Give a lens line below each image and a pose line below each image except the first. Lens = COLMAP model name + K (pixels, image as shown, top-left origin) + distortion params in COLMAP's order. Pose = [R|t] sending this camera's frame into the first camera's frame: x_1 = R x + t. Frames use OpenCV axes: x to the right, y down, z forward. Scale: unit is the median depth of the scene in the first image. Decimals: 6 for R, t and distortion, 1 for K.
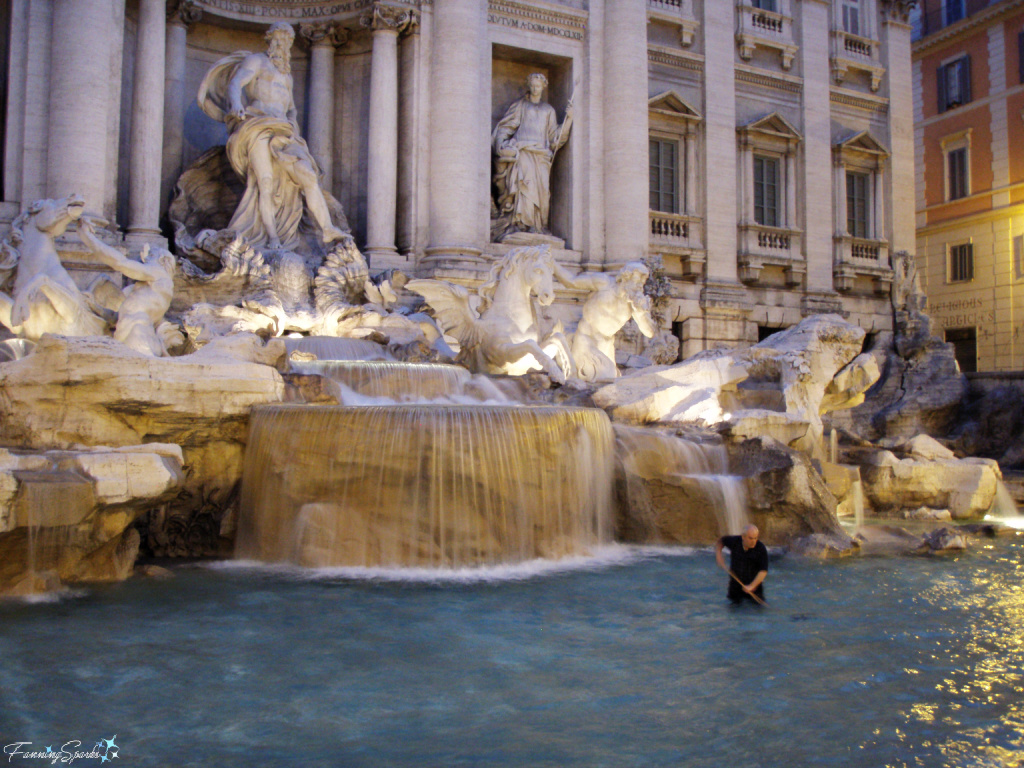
lens RADIAL K [[1092.4, 0, 512.0], [0, 1092.4, 384.0], [0, 0, 1]] dist [-0.219289, 0.231470]
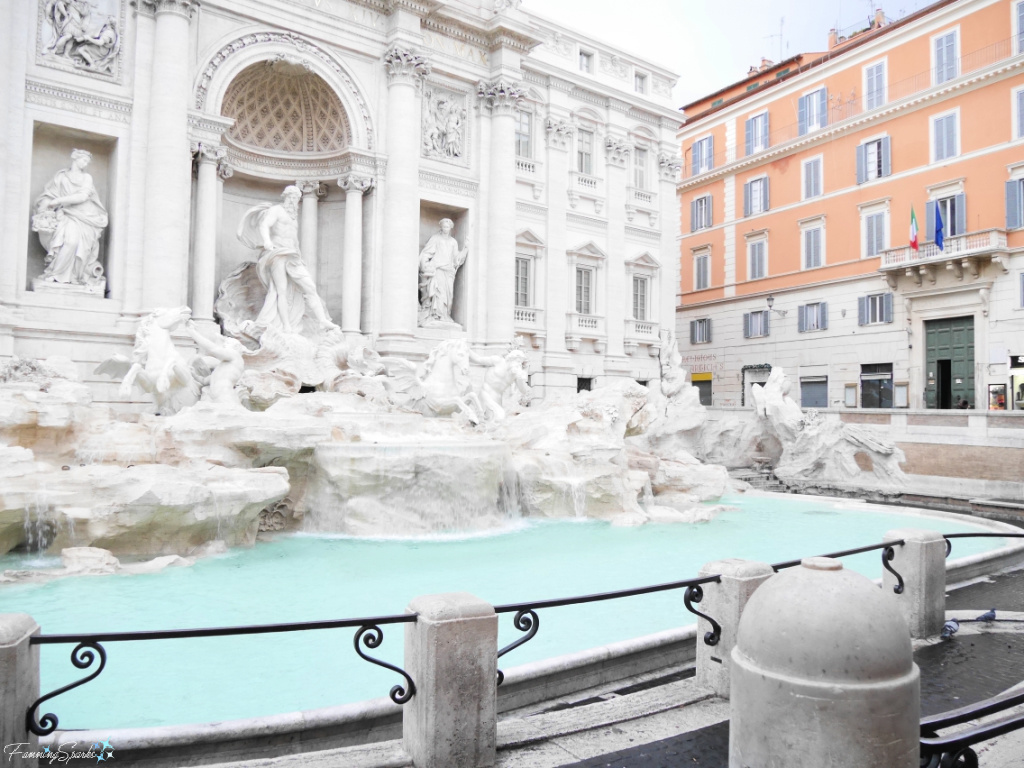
lens RADIAL K [[803.5, 0, 512.0], [0, 803.5, 384.0], [0, 0, 1]] dist [-0.009027, 0.001617]
pose [[0.985301, 0.012984, 0.170330, -0.078611], [-0.010900, 0.999854, -0.013165, -0.030841], [-0.170476, 0.011115, 0.985299, -0.173870]]
